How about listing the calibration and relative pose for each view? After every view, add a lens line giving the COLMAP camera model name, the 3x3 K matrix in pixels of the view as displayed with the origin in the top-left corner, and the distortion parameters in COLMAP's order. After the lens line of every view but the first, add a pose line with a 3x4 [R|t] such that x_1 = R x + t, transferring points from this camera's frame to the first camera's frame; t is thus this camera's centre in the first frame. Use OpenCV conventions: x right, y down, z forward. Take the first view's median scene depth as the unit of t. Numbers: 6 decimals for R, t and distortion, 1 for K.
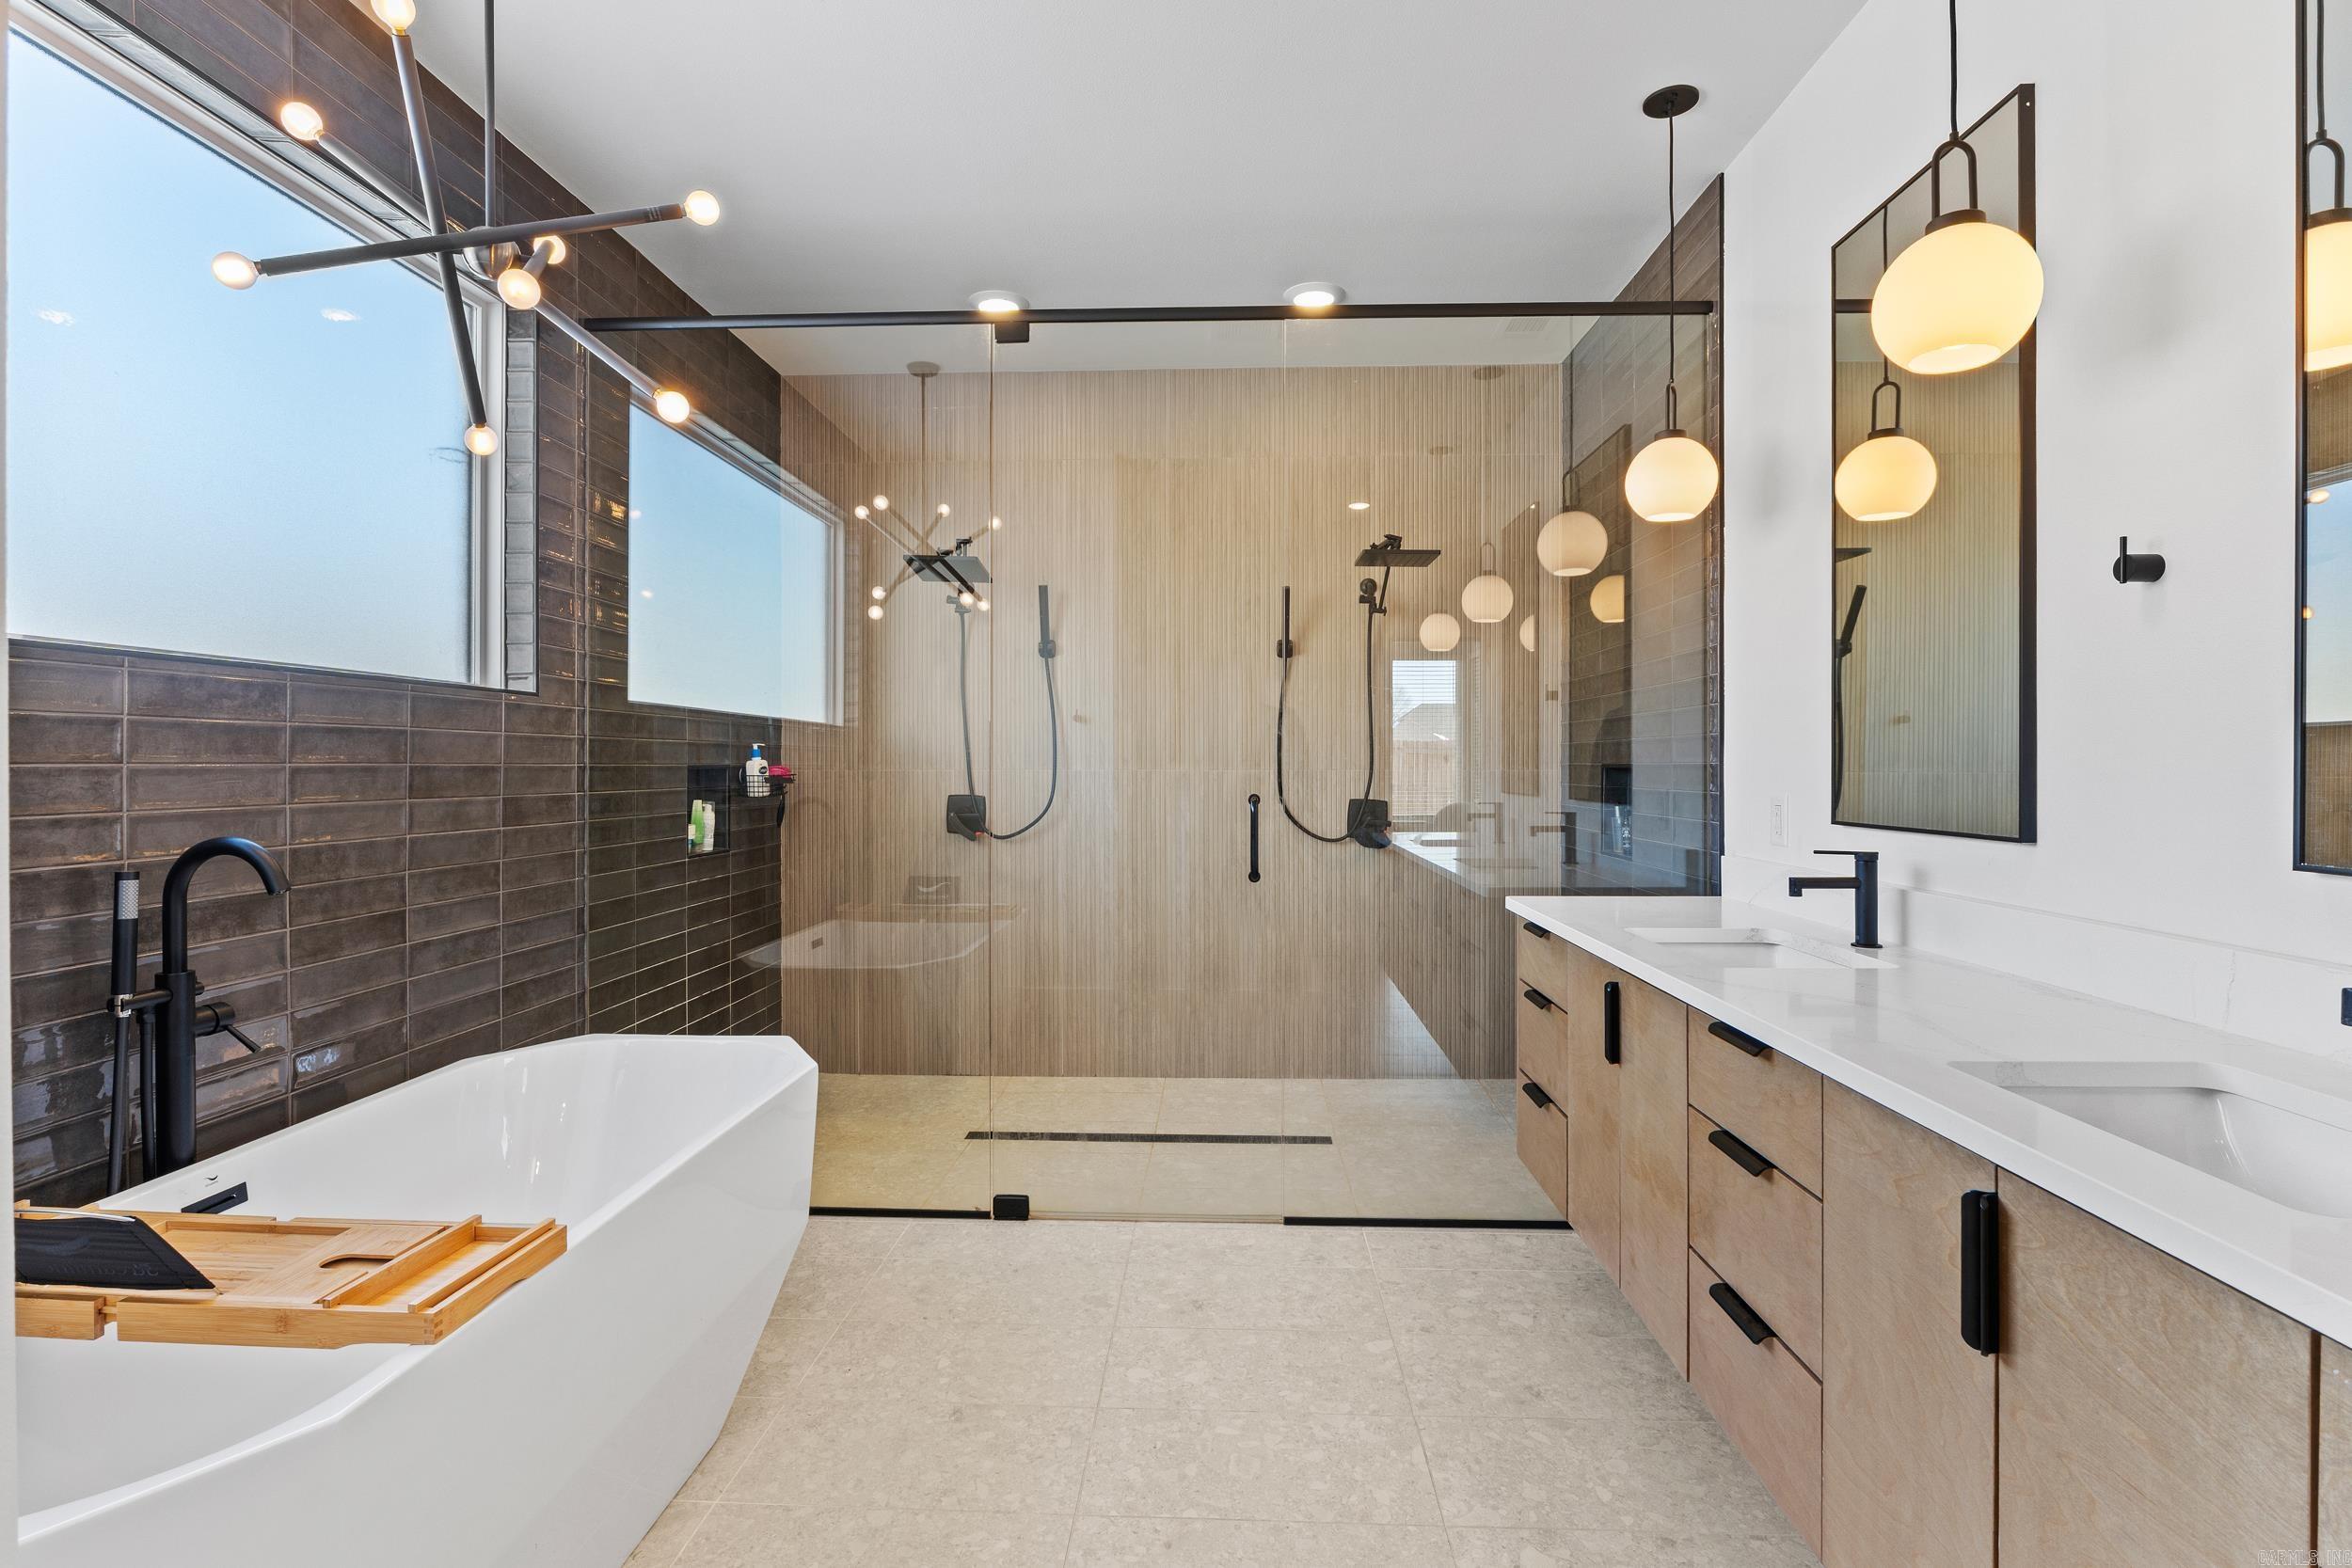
lens RADIAL K [[1095.6, 0, 1178.6], [0, 1095.6, 776.9], [0, 0, 1]] dist [-0.013465, 0.000603]
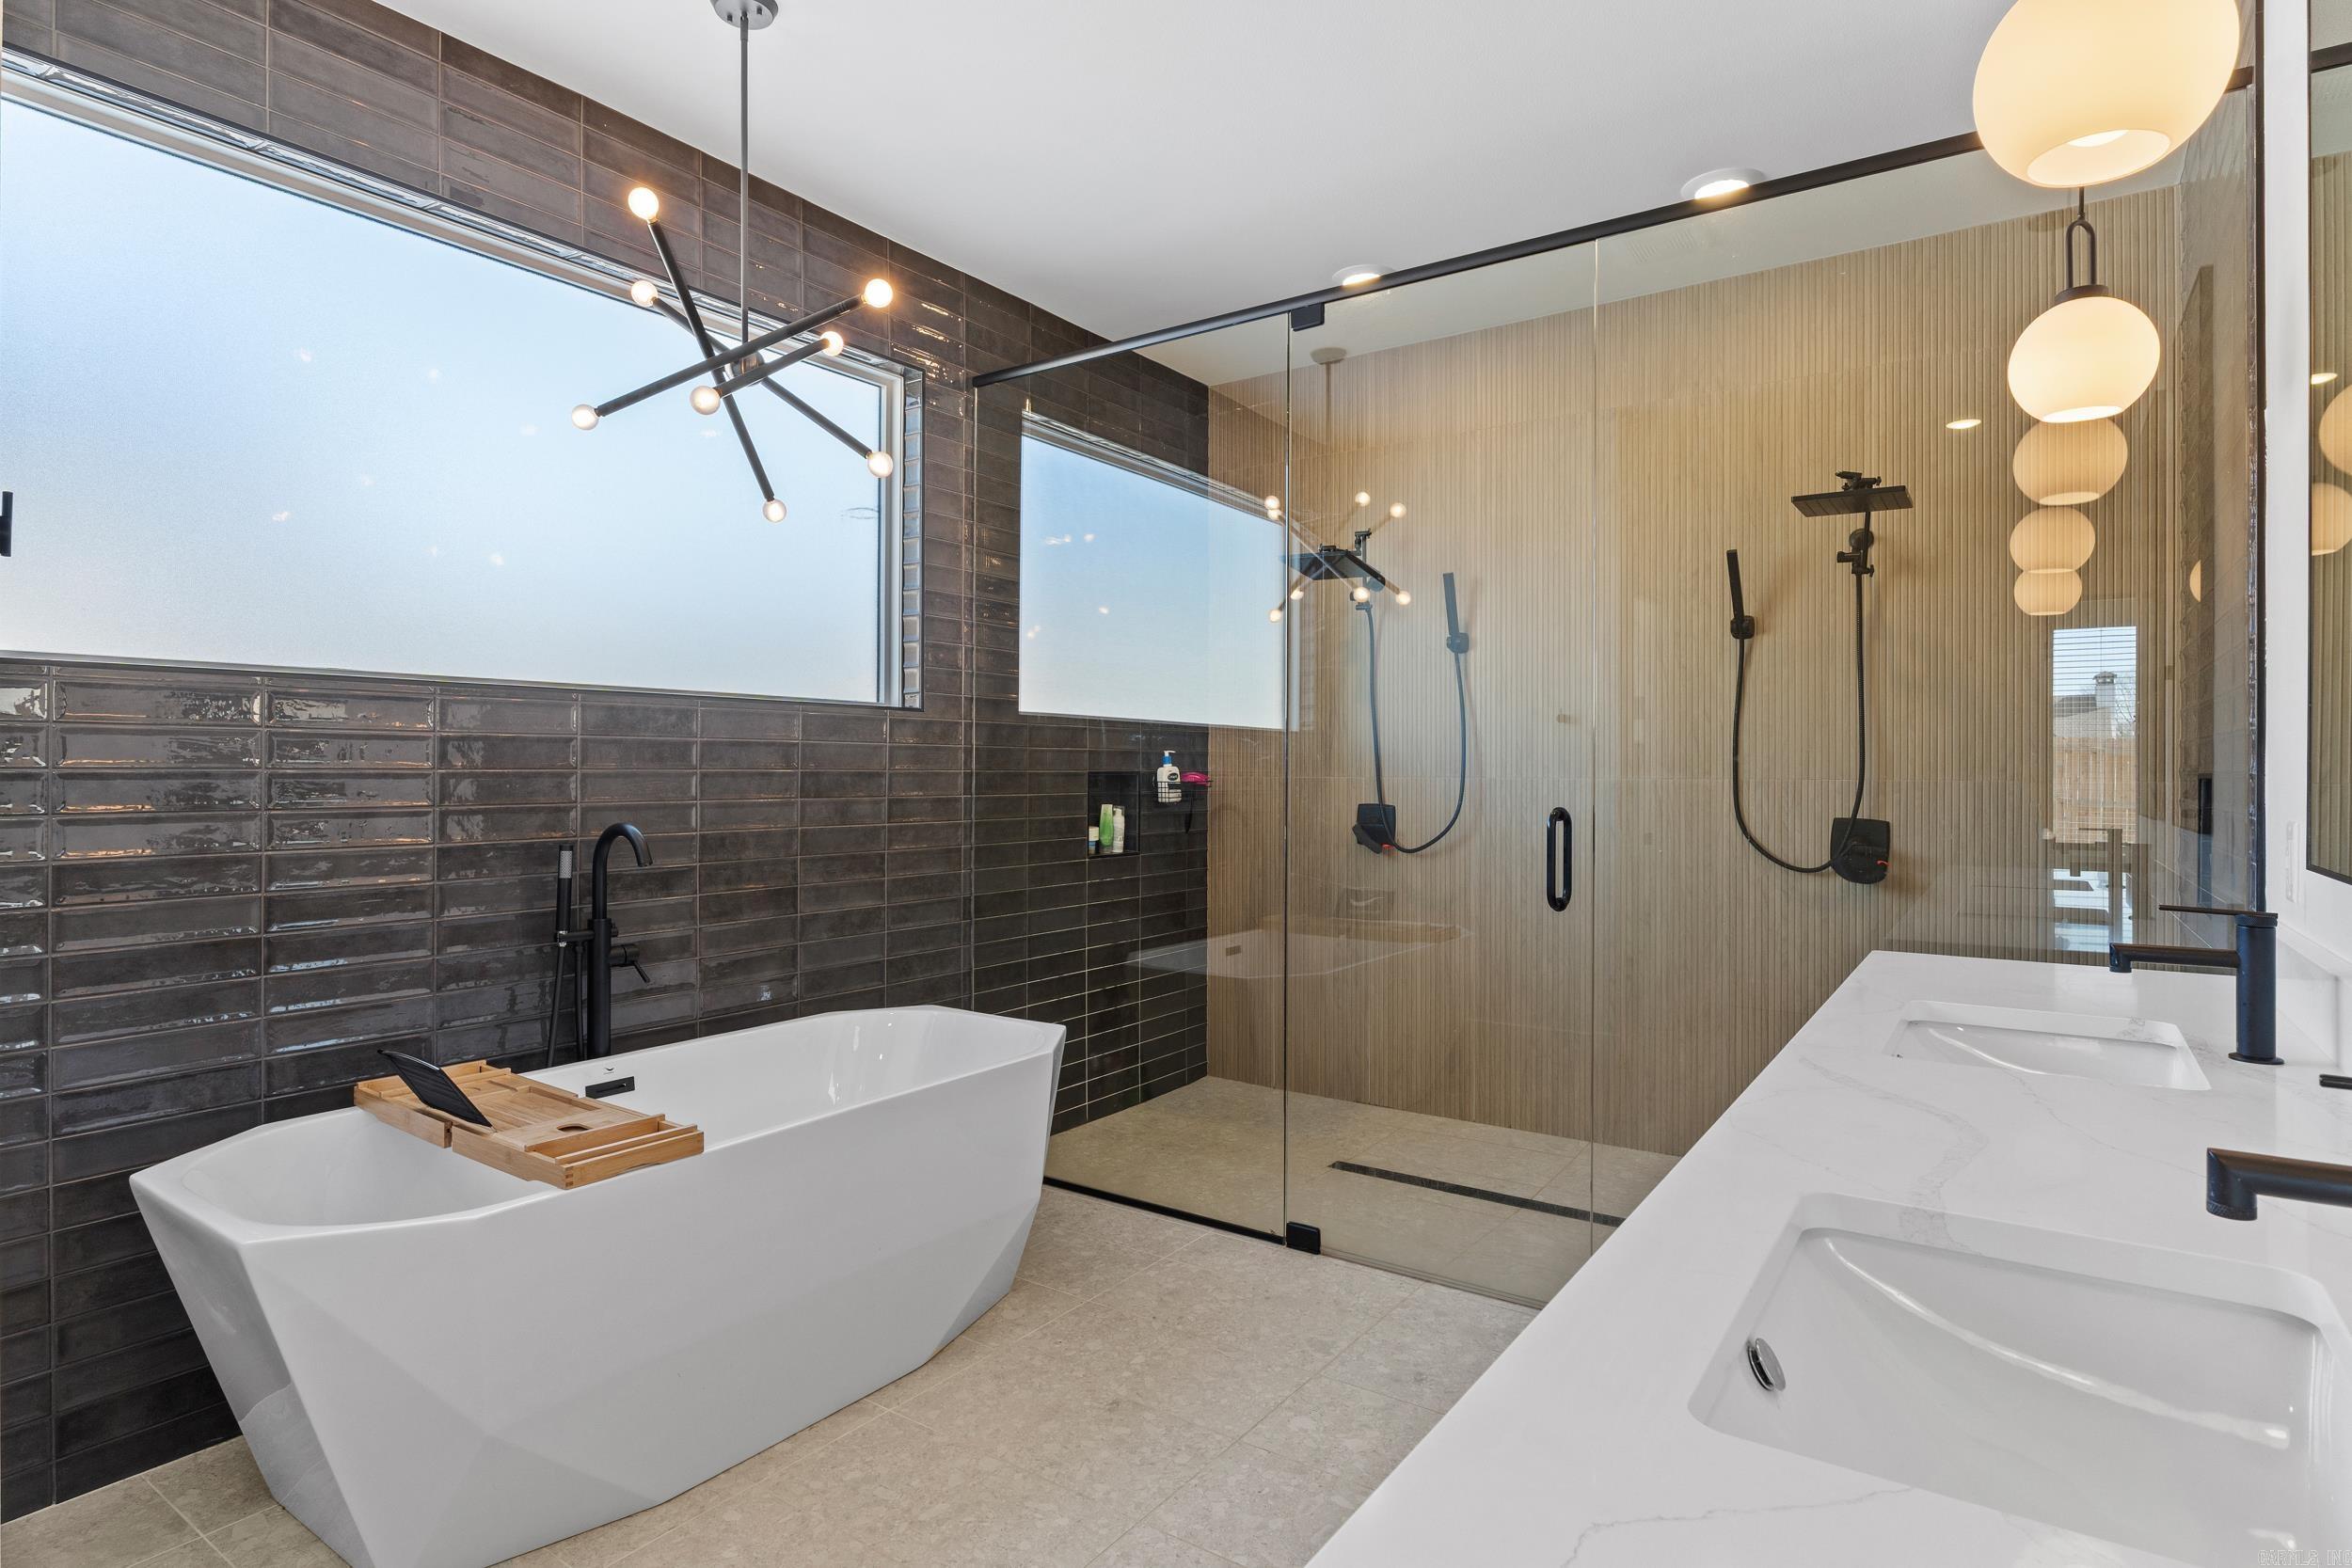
lens RADIAL K [[1222.6, 0, 1176.0], [0, 1222.6, 784.0], [0, 0, 1]] dist [-0.006322, -0.017752]
pose [[0.843333, 0.008214, -0.537328, 0.337953], [-0.008739, 0.999961, 0.001570, -0.001502], [0.537320, 0.003372, 0.843372, 0.045838]]
